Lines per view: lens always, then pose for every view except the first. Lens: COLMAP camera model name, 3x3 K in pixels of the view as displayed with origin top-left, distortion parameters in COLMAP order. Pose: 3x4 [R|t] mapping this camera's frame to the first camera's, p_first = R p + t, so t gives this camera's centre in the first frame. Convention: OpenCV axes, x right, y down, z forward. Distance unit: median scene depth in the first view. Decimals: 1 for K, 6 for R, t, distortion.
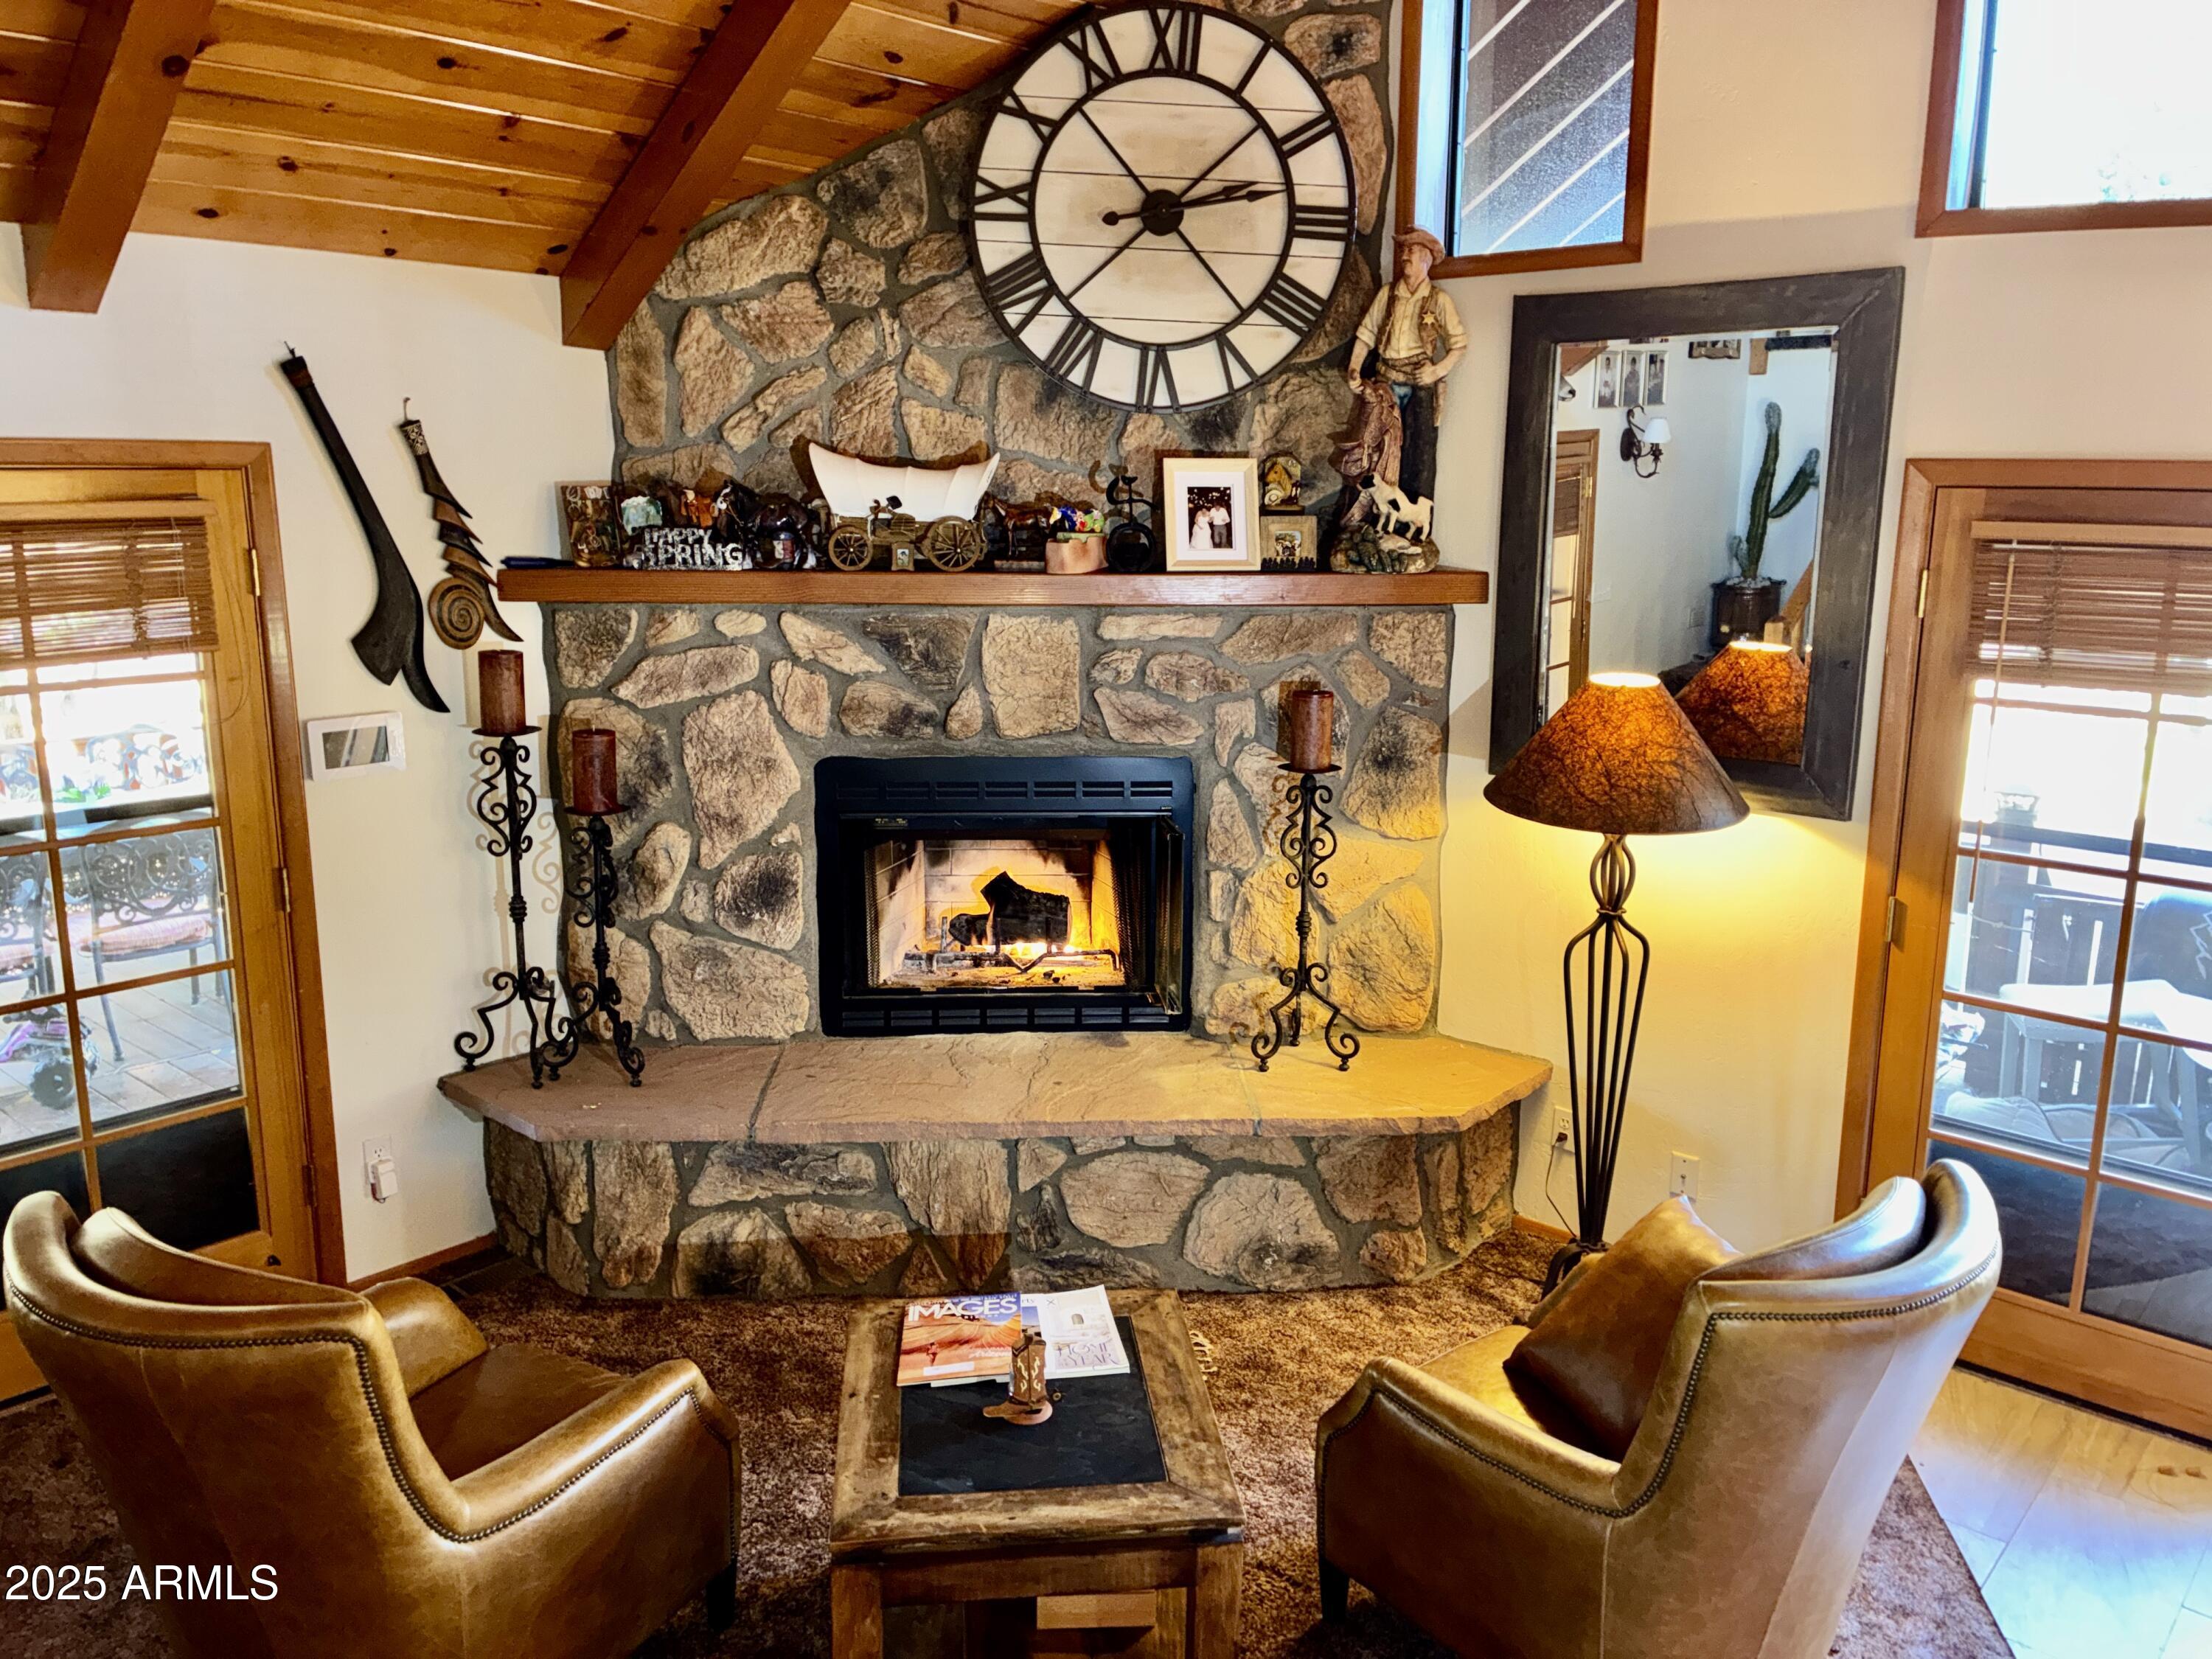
lens RADIAL K [[1673.8, 0, 1108.9], [0, 1673.8, 810.0], [0, 0, 1]] dist [0.041022, -0.034966]
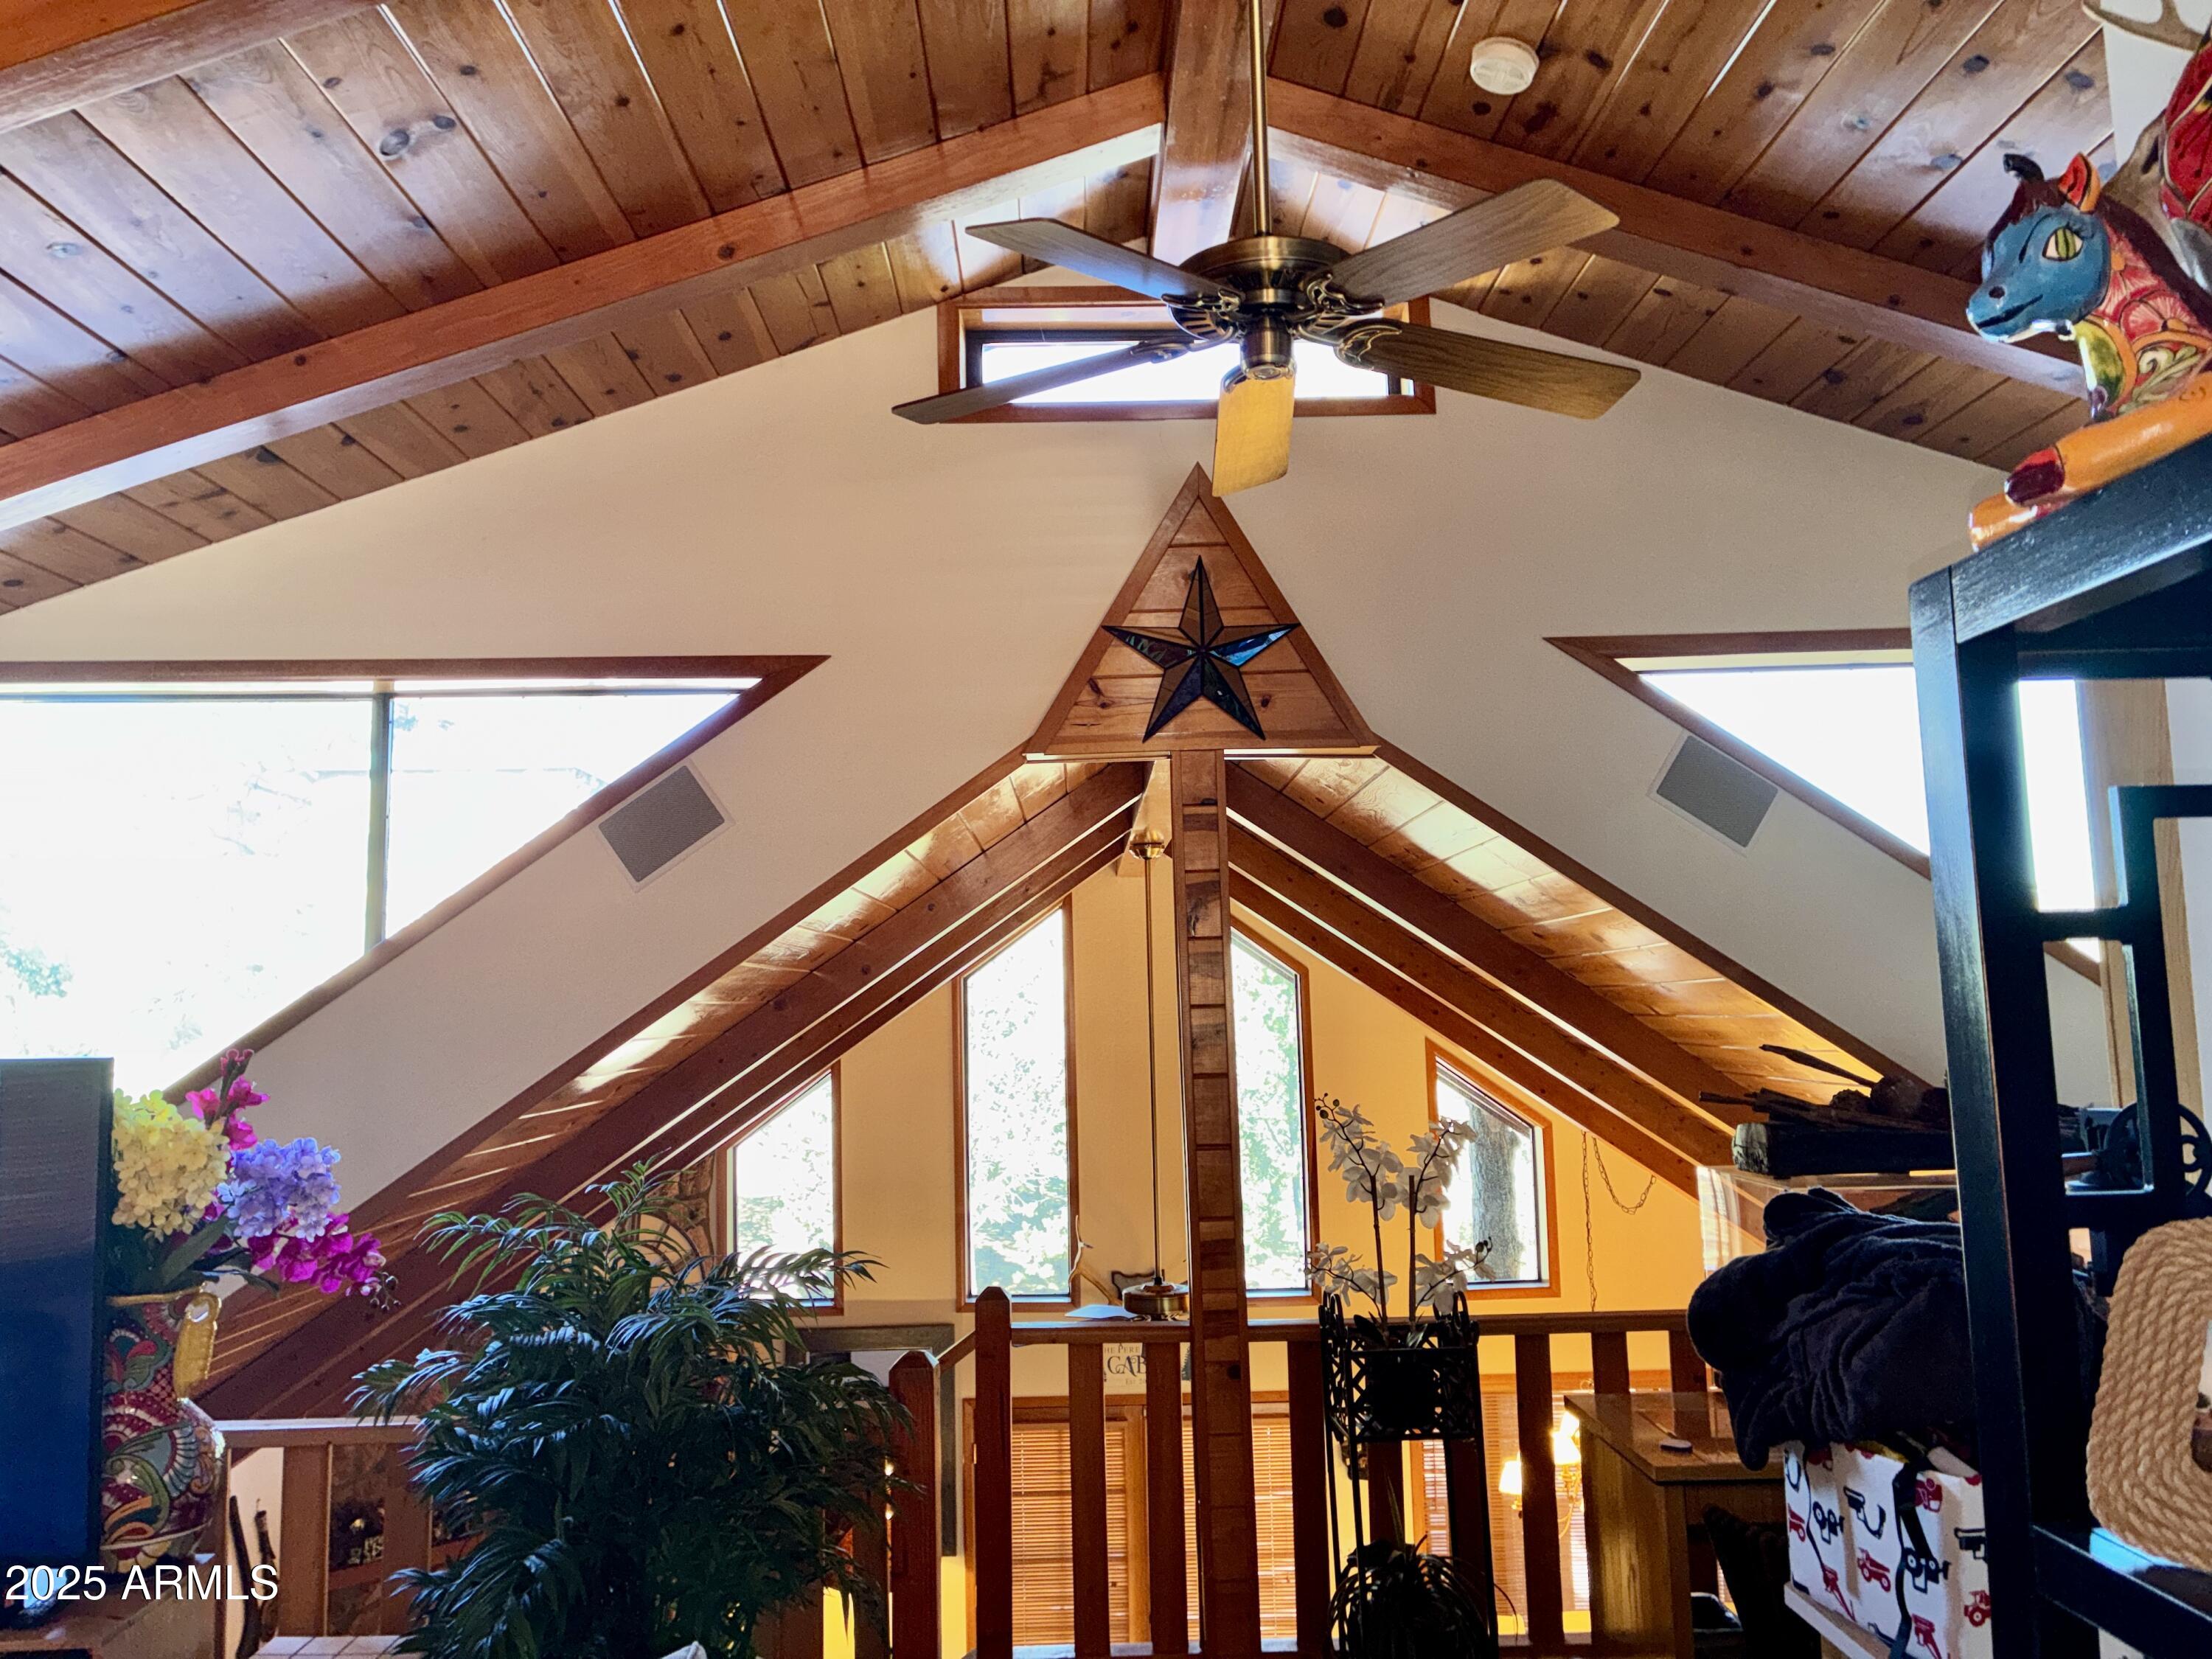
lens RADIAL K [[1673.8, 0, 1112.7], [0, 1673.8, 829.1], [0, 0, 1]] dist [0.041022, -0.034966]
pose [[0.732840, 0.047229, 0.678760, -0.930308], [0.162058, 0.956762, -0.241543, -0.321378], [-0.660820, 0.287011, 0.693500, -0.949593]]
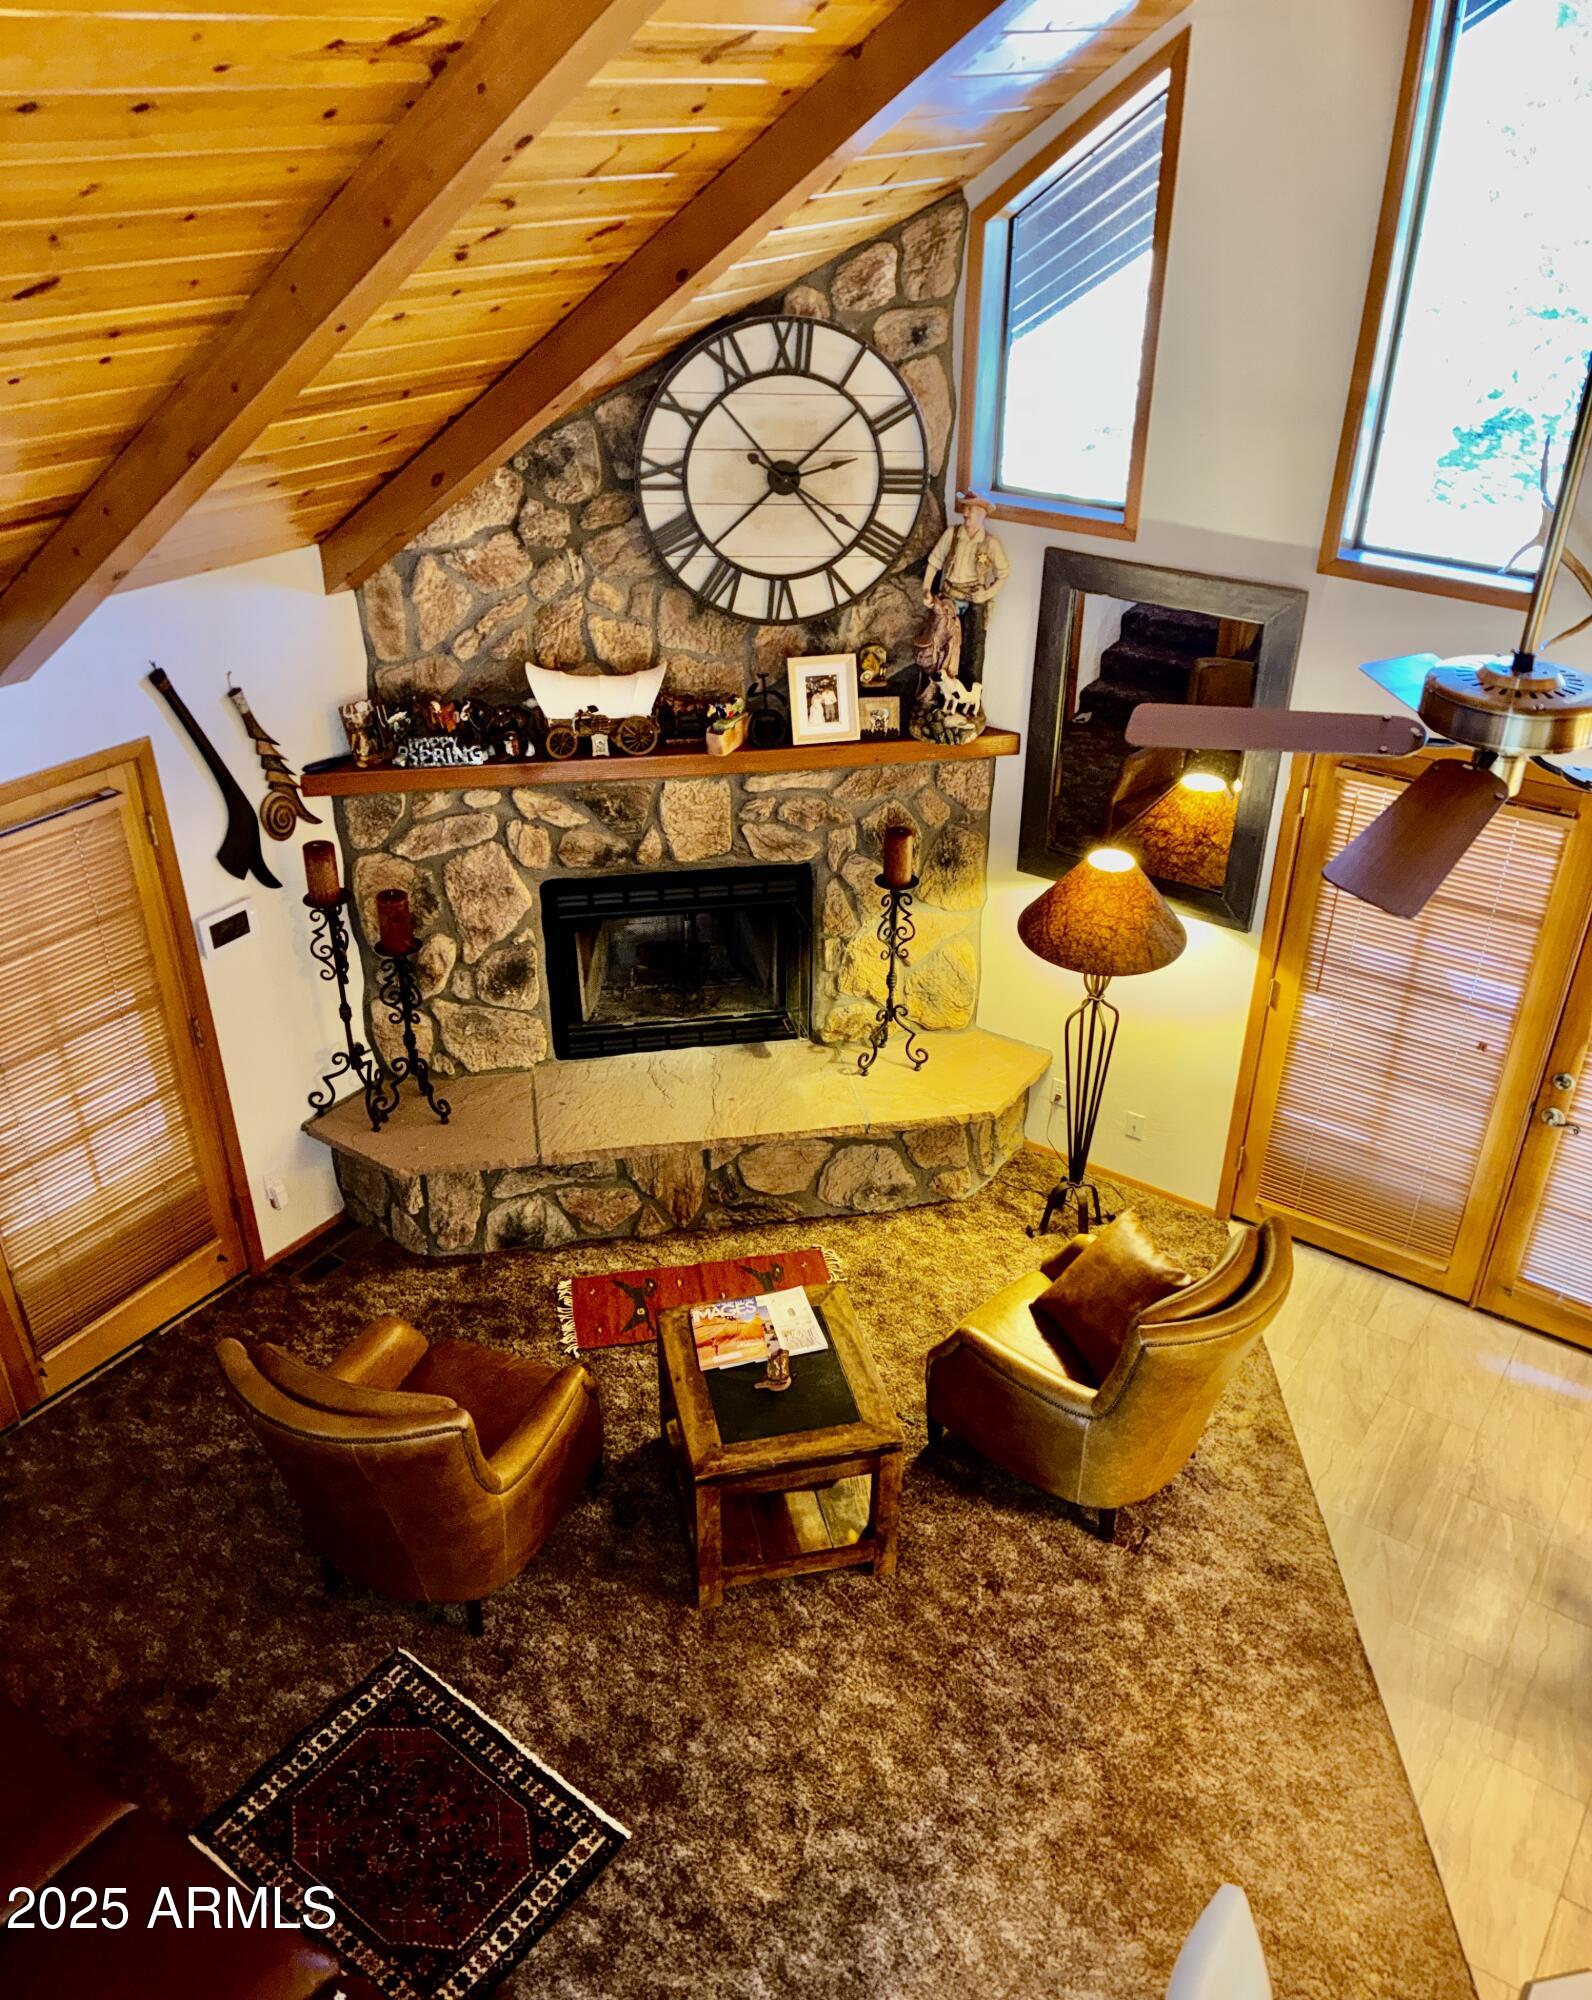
lens RADIAL K [[1592.4, 0, 815.5], [0, 1592.4, 1036.4], [0, 0, 1]] dist [0.036470, -0.042305]
pose [[0.990830, -0.066094, 0.117845, -0.118892], [0.021933, 0.939296, 0.342406, -0.370829], [-0.133322, -0.336681, 0.932132, -0.308551]]
